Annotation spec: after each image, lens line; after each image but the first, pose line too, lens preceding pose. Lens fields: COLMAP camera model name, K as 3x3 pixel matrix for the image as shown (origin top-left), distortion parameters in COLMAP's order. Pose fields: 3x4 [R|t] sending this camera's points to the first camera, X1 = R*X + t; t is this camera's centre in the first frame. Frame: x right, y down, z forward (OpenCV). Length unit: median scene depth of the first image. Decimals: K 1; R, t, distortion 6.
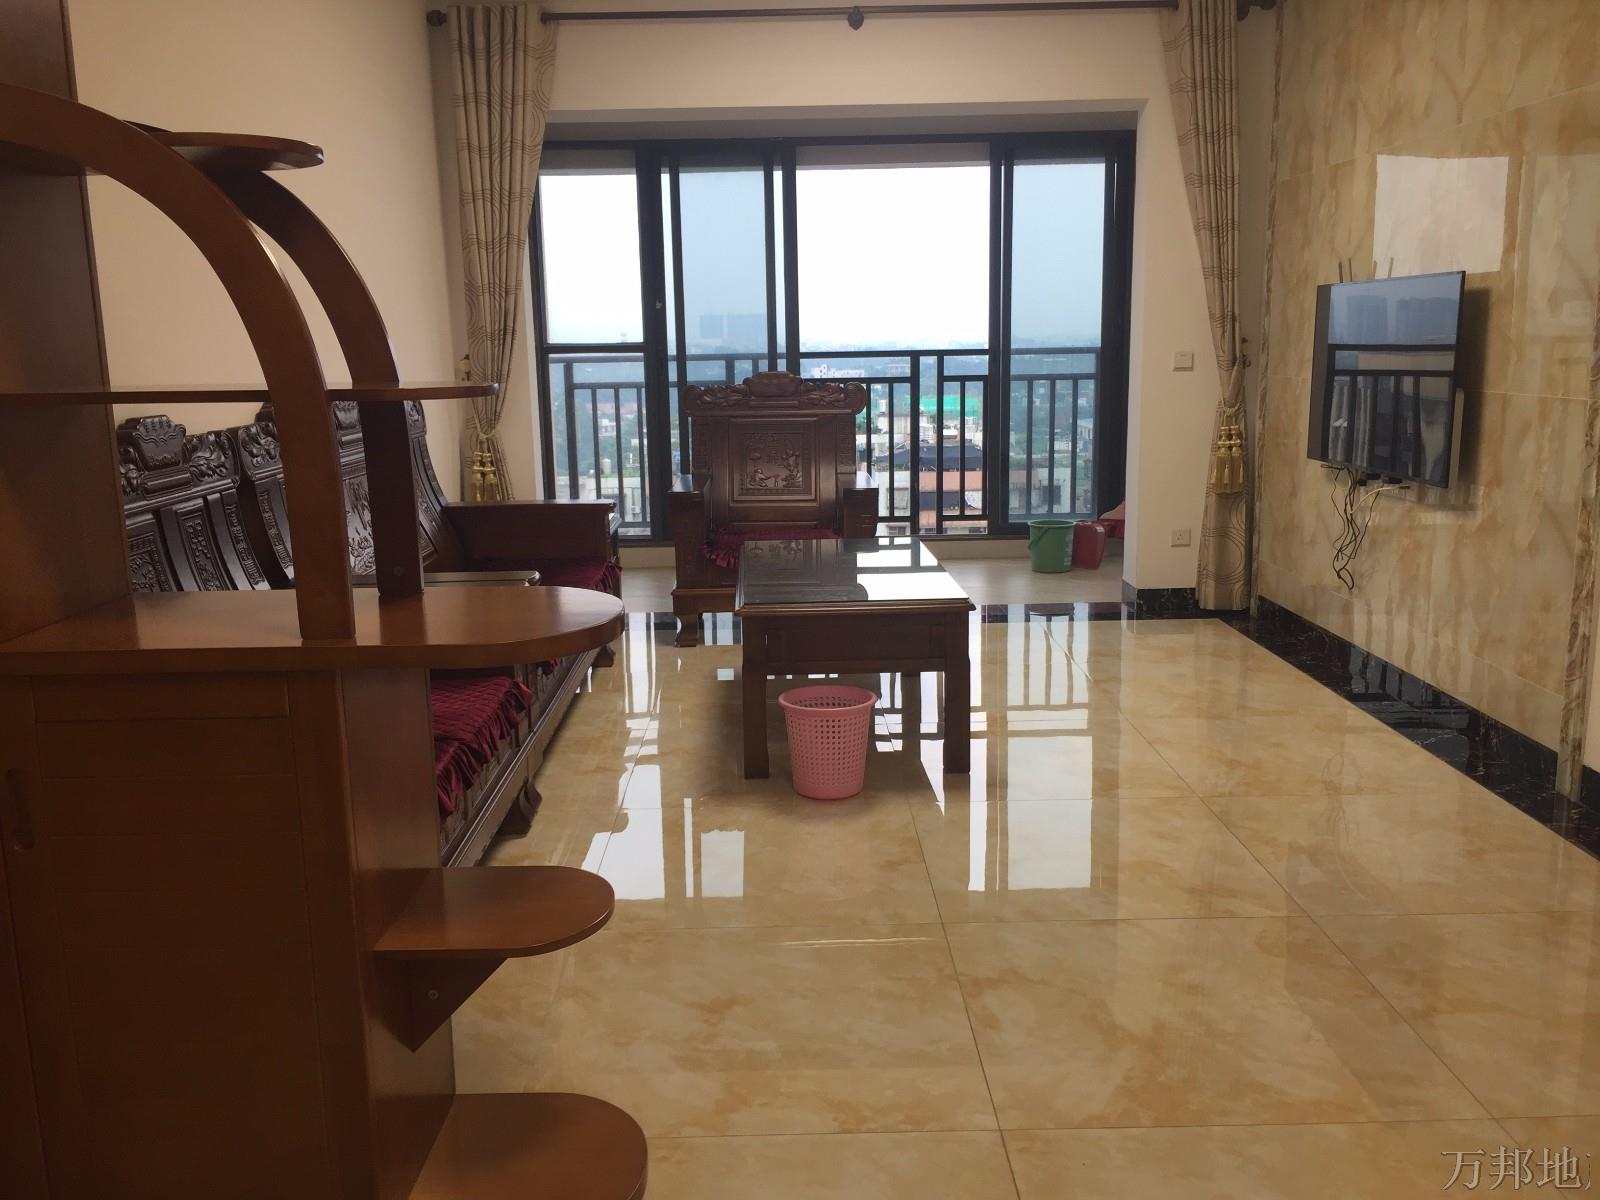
lens RADIAL K [[1372.0, 0, 801.2], [0, 1372.0, 603.5], [0, 0, 1]] dist [-0.006385, -0.004693]
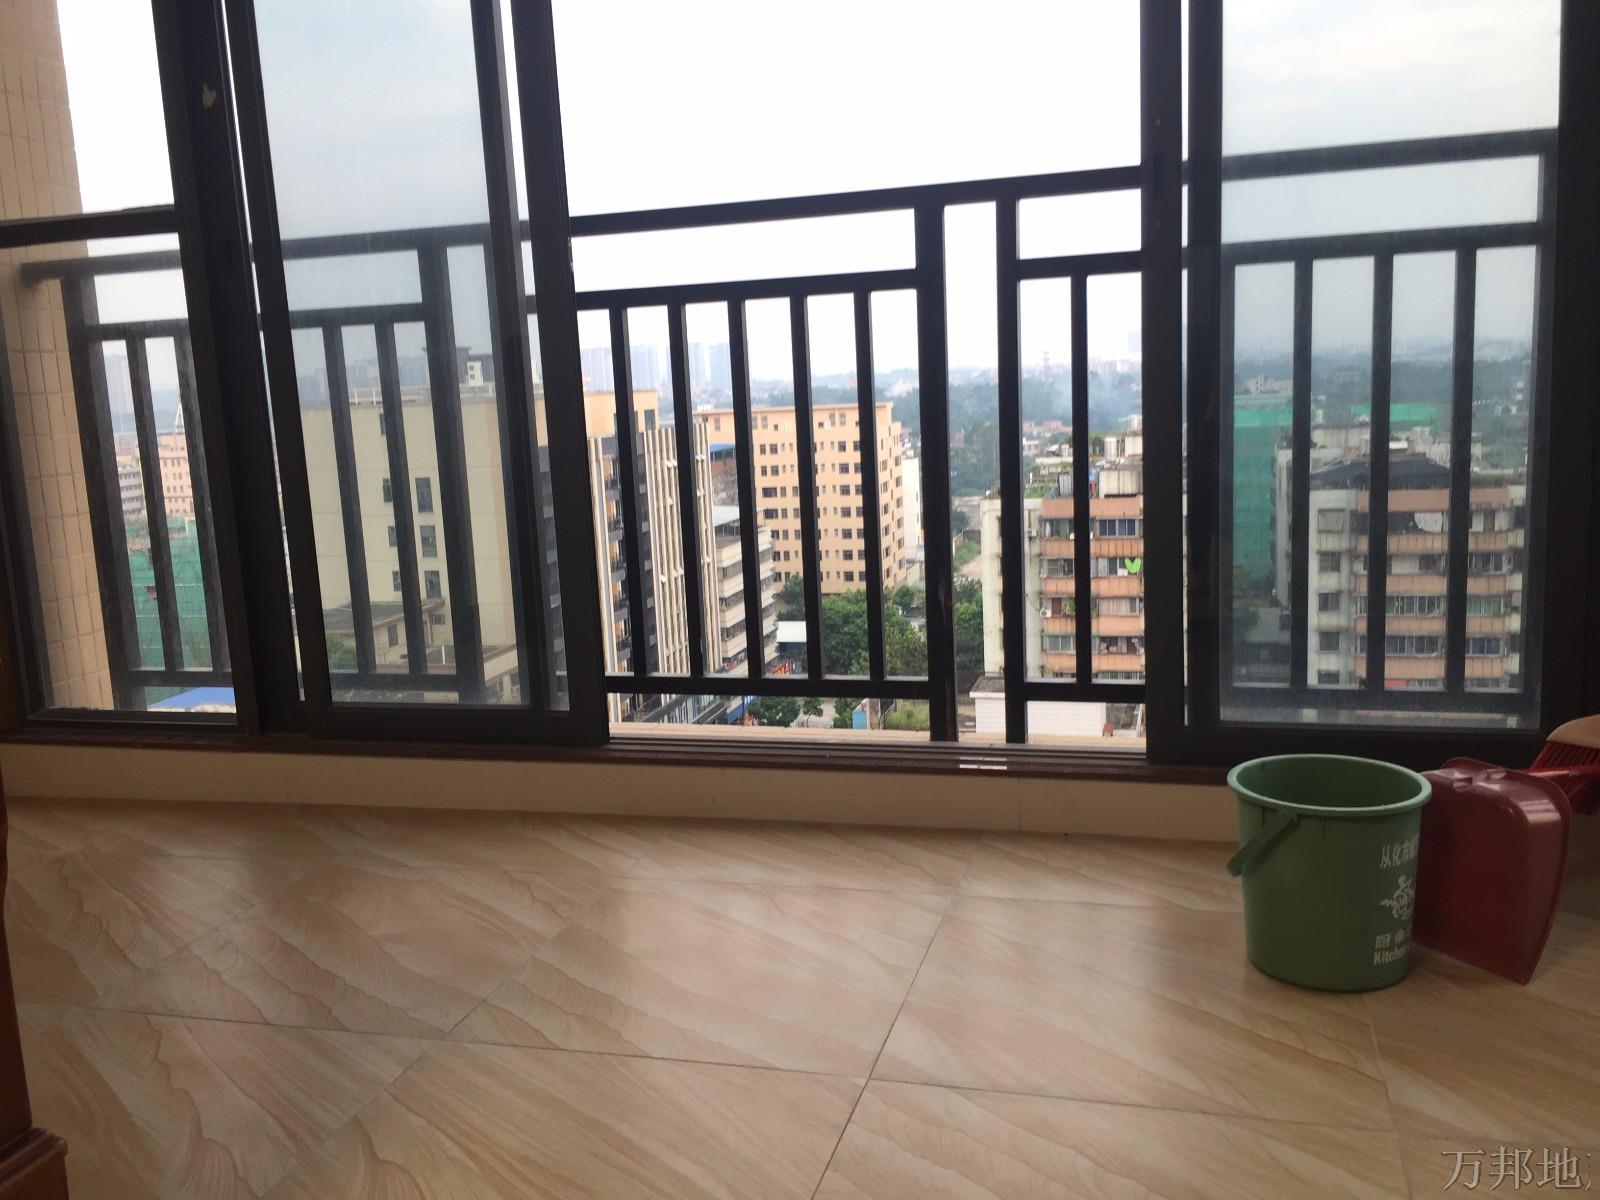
lens RADIAL K [[1372.0, 0, 796.5], [0, 1372.0, 594.7], [0, 0, 1]] dist [-0.006385, -0.004693]
pose [[0.950988, 0.007243, -0.309141, 0.155159], [-0.014656, 0.999658, -0.021663, -0.079268], [0.308879, 0.025132, 0.950769, 0.677677]]
